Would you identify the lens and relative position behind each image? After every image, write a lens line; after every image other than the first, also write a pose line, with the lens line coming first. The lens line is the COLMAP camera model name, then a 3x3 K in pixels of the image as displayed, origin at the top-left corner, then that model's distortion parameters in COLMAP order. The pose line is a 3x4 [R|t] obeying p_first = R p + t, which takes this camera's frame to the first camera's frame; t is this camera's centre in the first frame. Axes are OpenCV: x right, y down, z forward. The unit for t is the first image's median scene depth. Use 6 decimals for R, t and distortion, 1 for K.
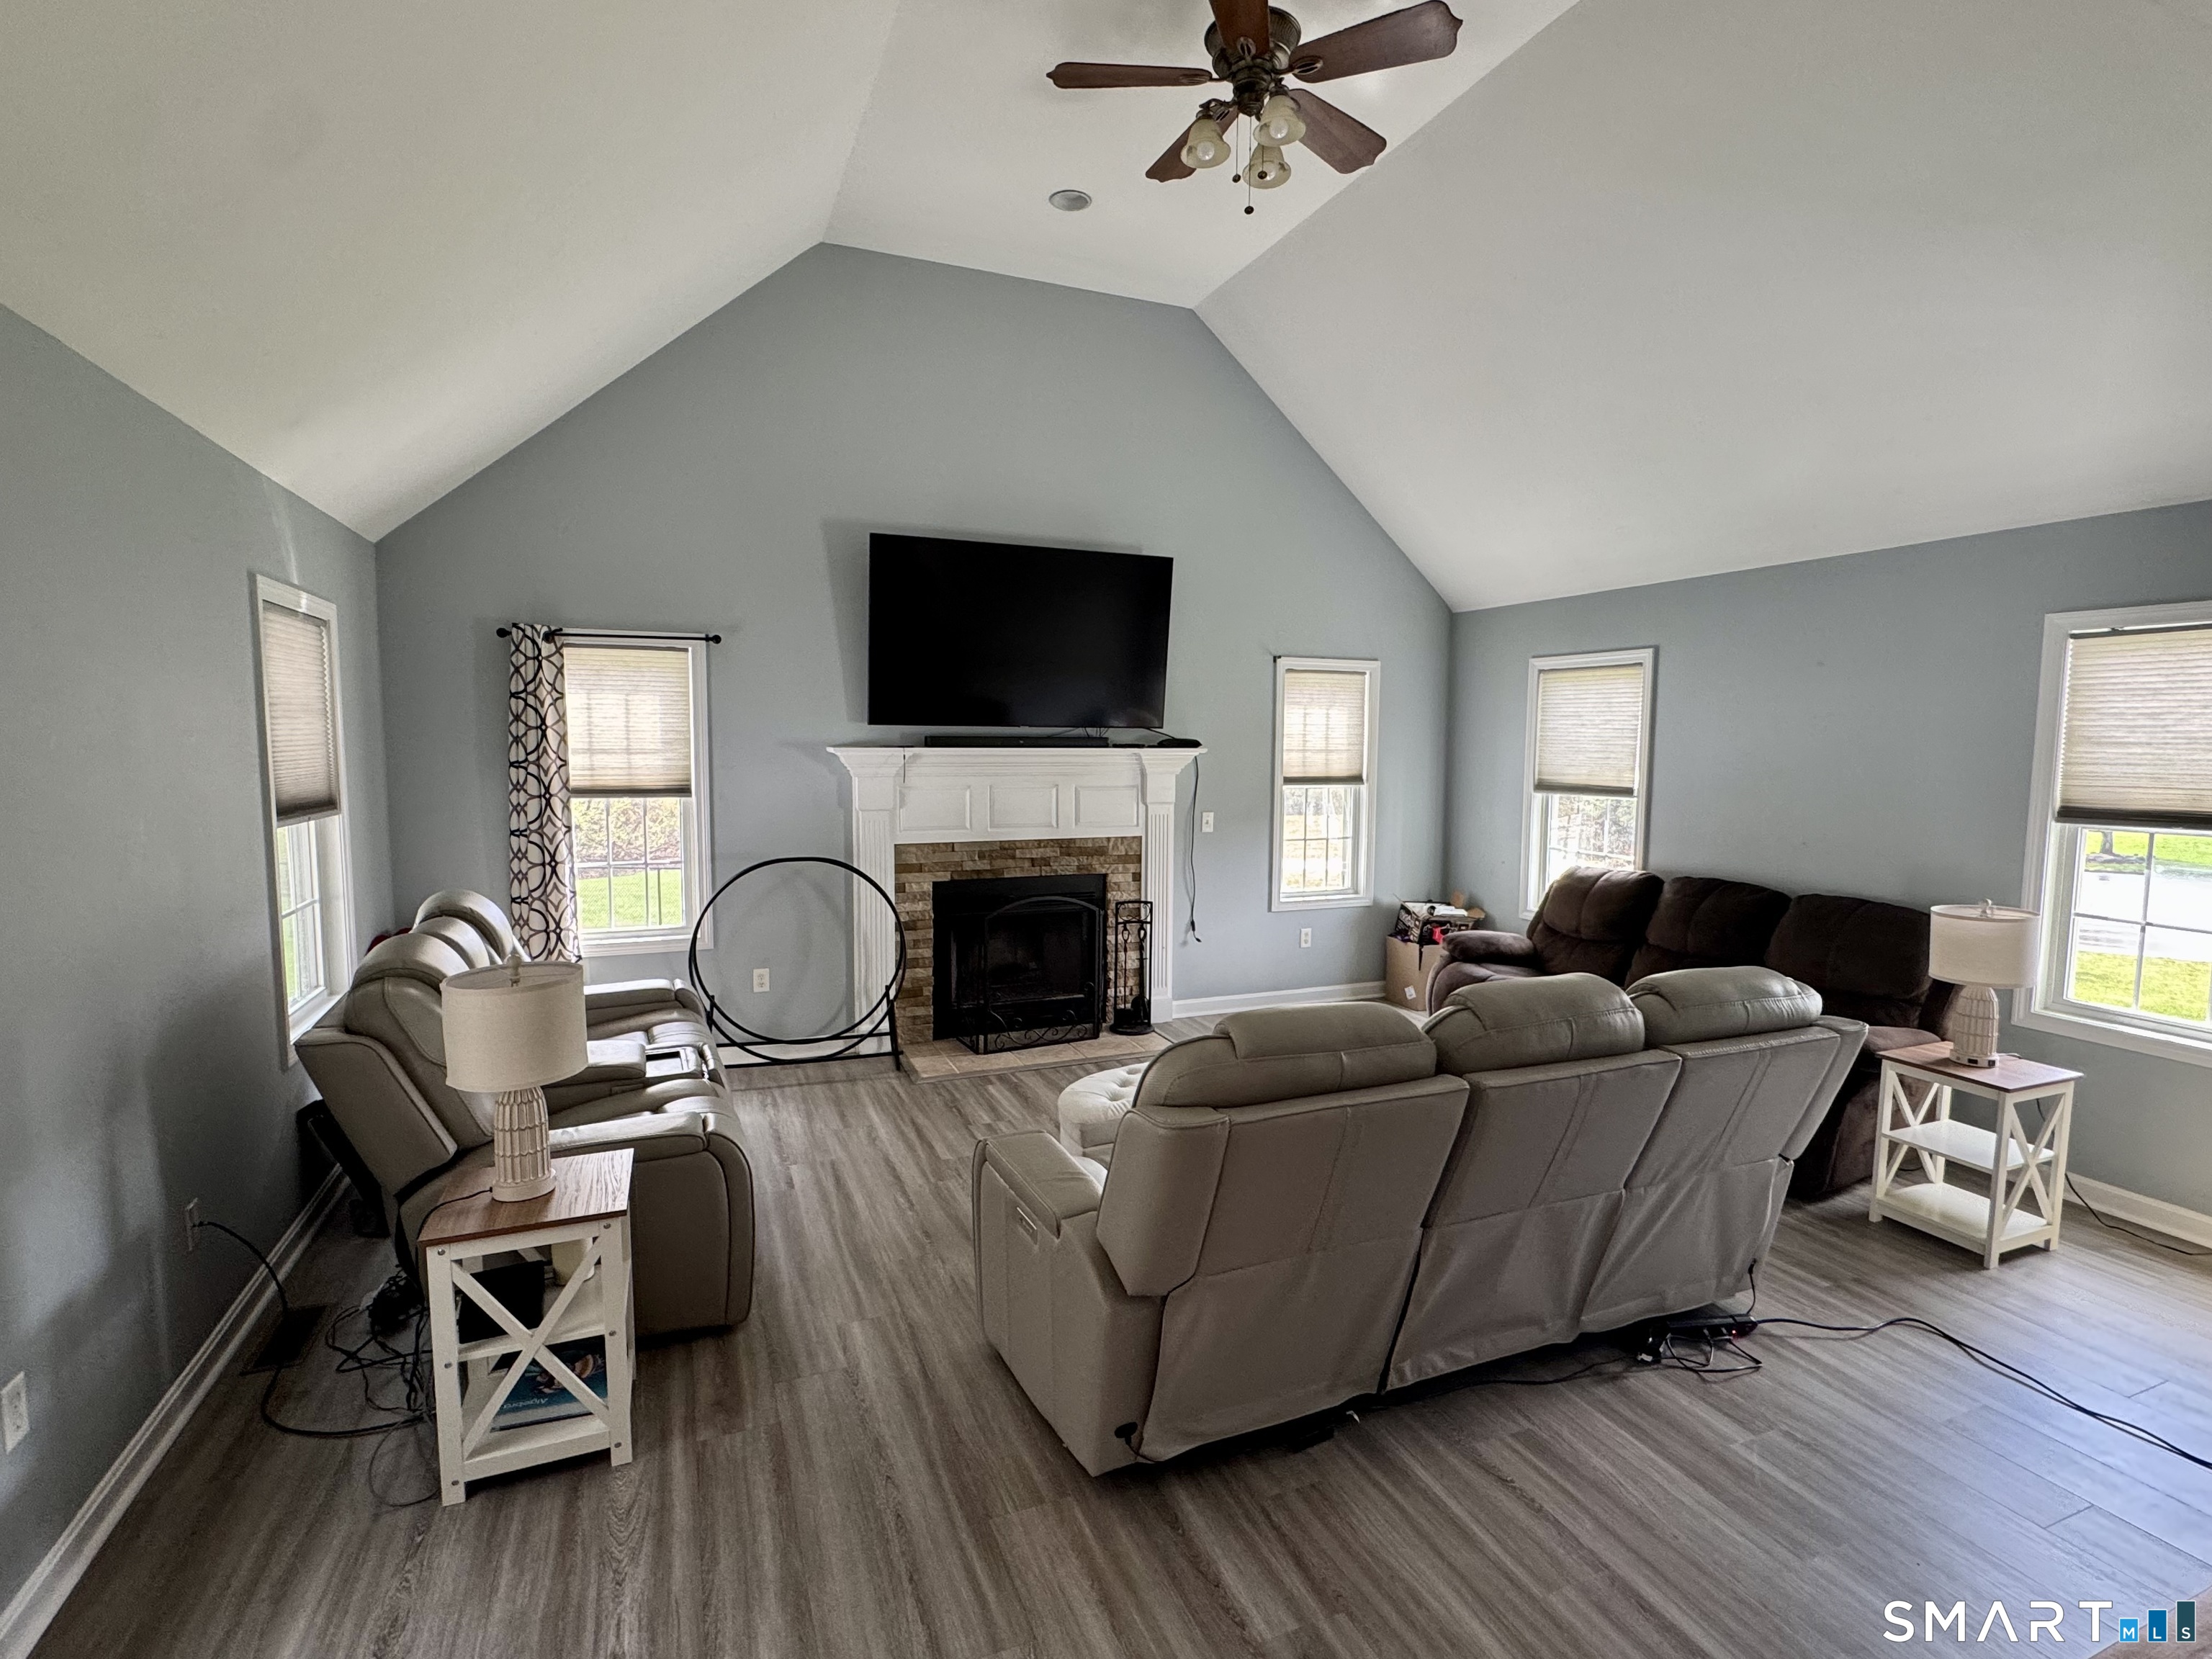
lens RADIAL K [[1050.6, 0, 1106.0], [0, 1050.6, 829.5], [0, 0, 1]] dist [-0.001029, -0.000816]
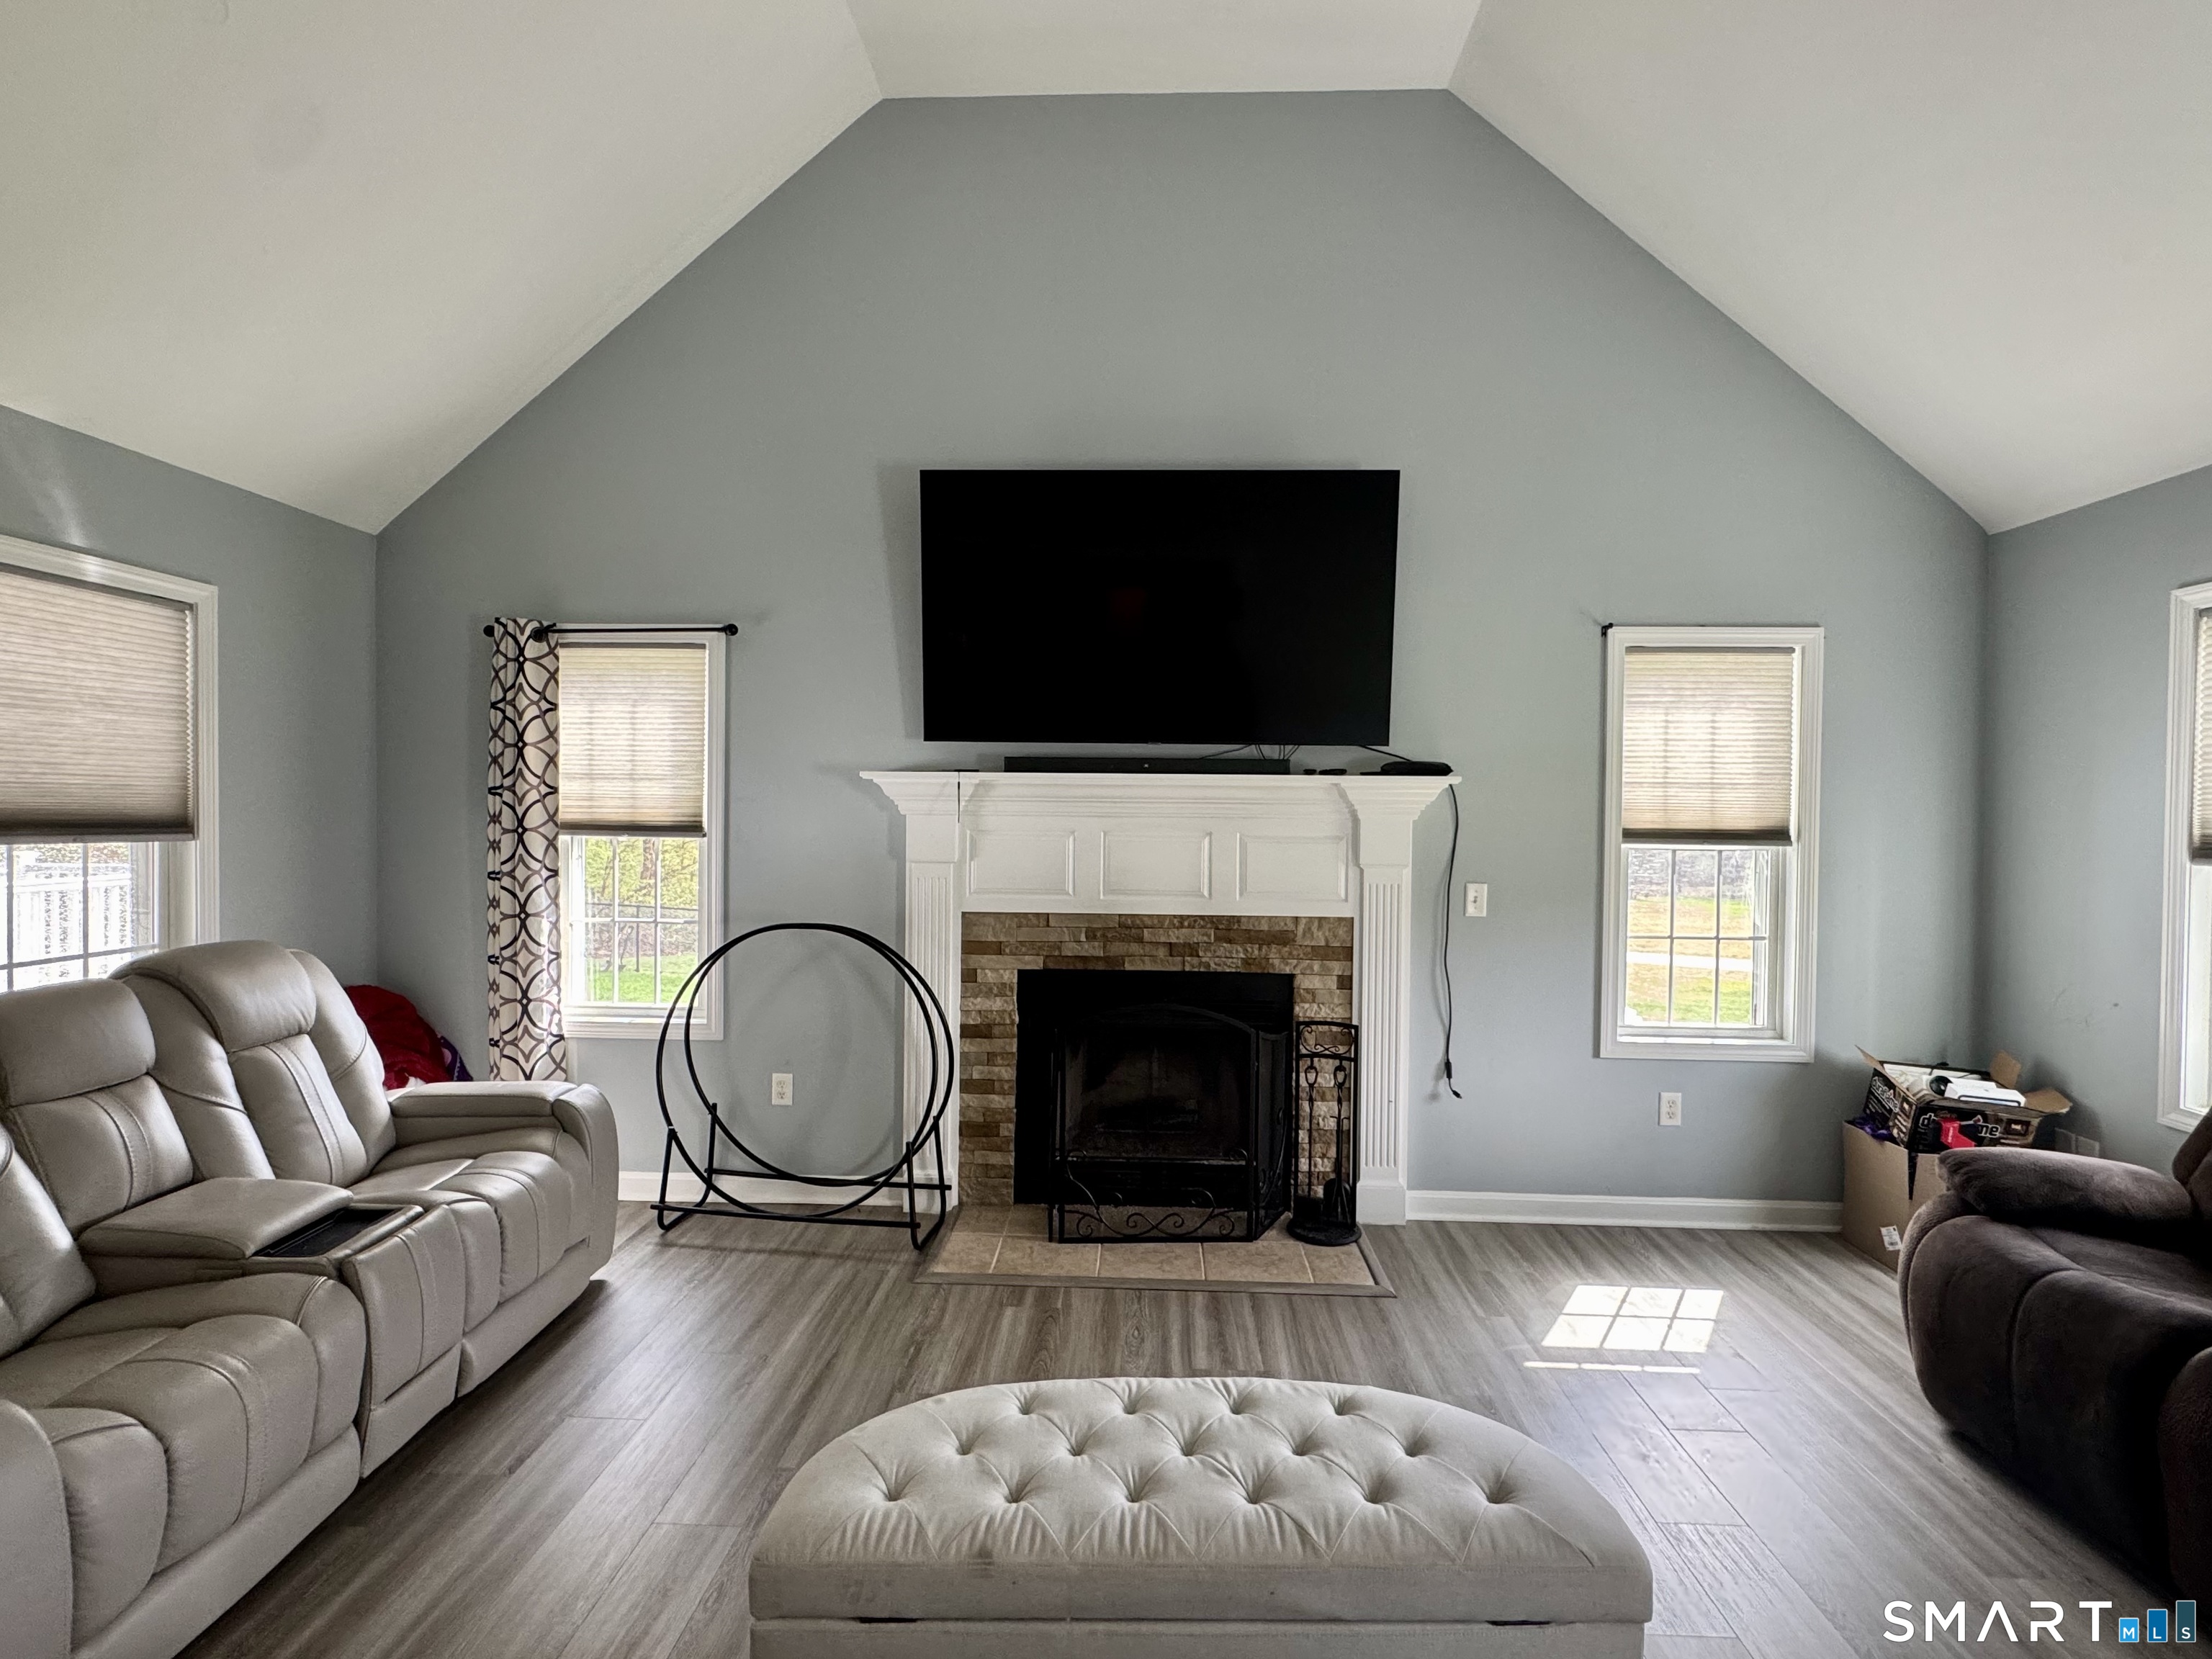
lens RADIAL K [[1050.6, 0, 1106.0], [0, 1050.6, 829.5], [0, 0, 1]] dist [-0.001029, -0.000816]
pose [[0.906751, 0.009745, -0.421554, 0.190971], [-0.041422, 0.996956, -0.066051, 0.001636], [0.419627, 0.077354, 0.904394, 0.428045]]
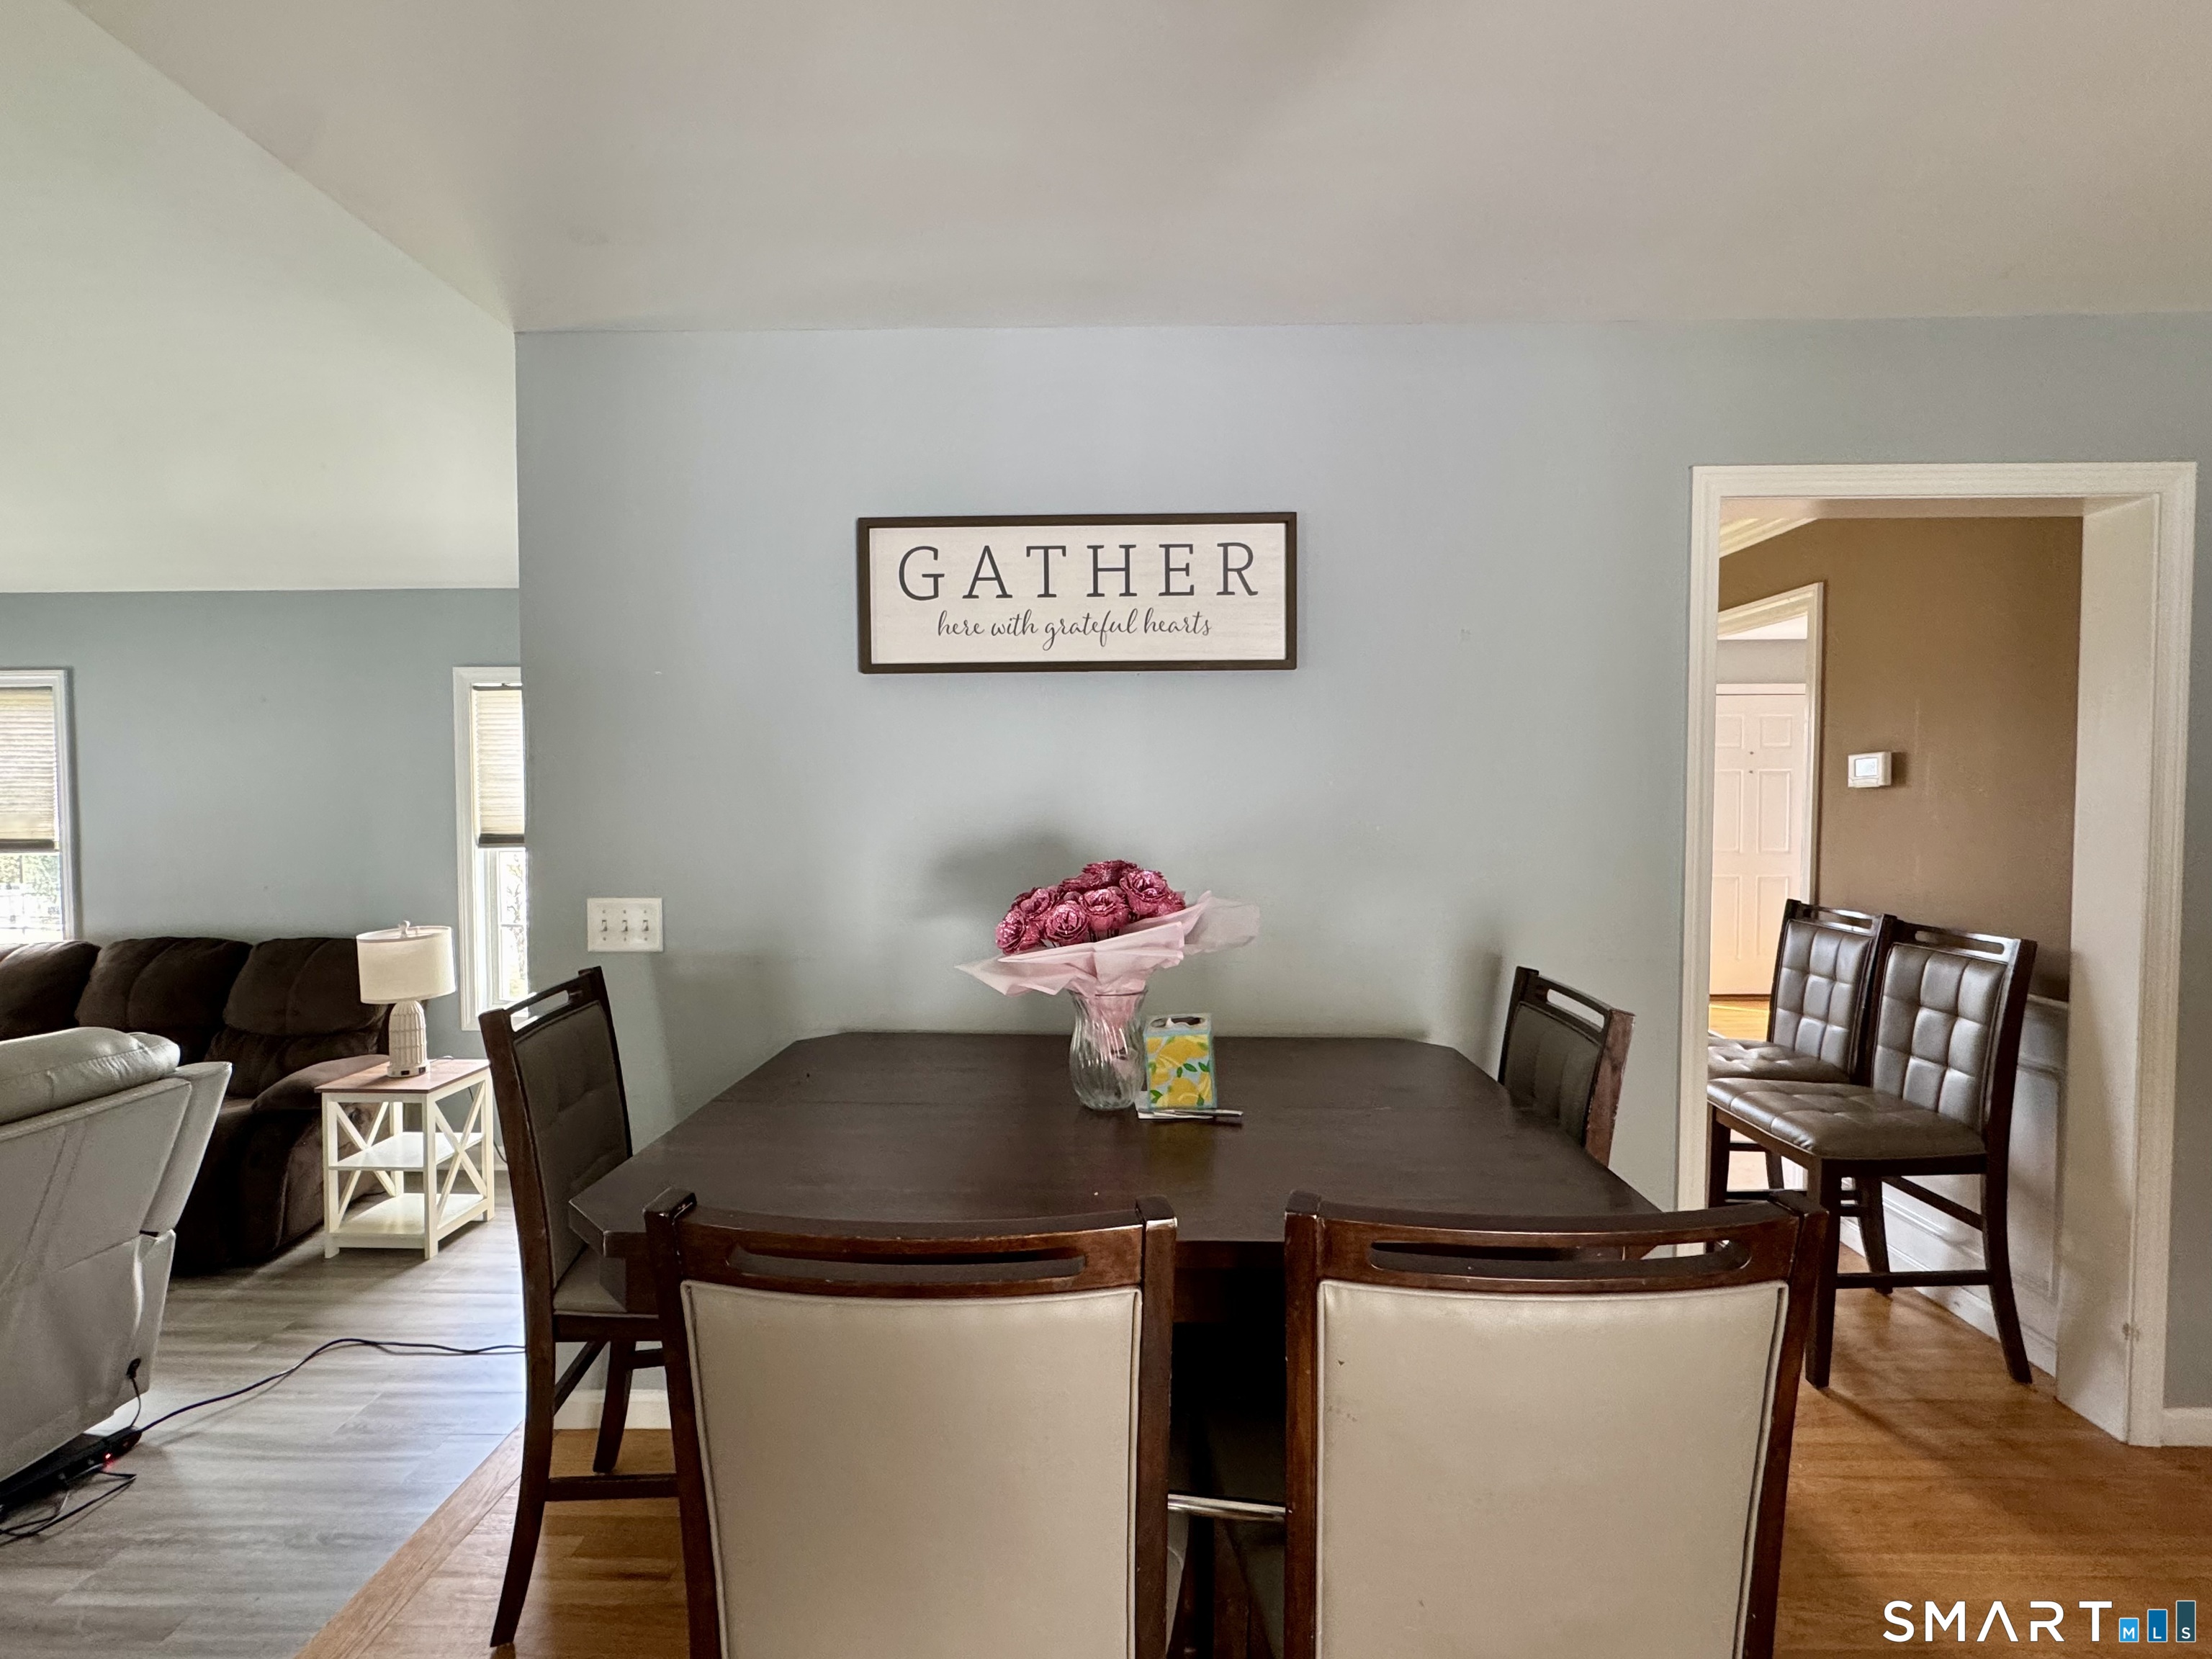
lens RADIAL K [[1057.2, 0, 1106.0], [0, 1057.2, 829.5], [0, 0, 1]] dist [-0.000746, -0.000709]
pose [[0.408190, -0.041432, 0.911956, 0.099167], [0.086833, 0.996202, 0.006393, 0.019571], [-0.908758, 0.076578, 0.410238, -0.081164]]
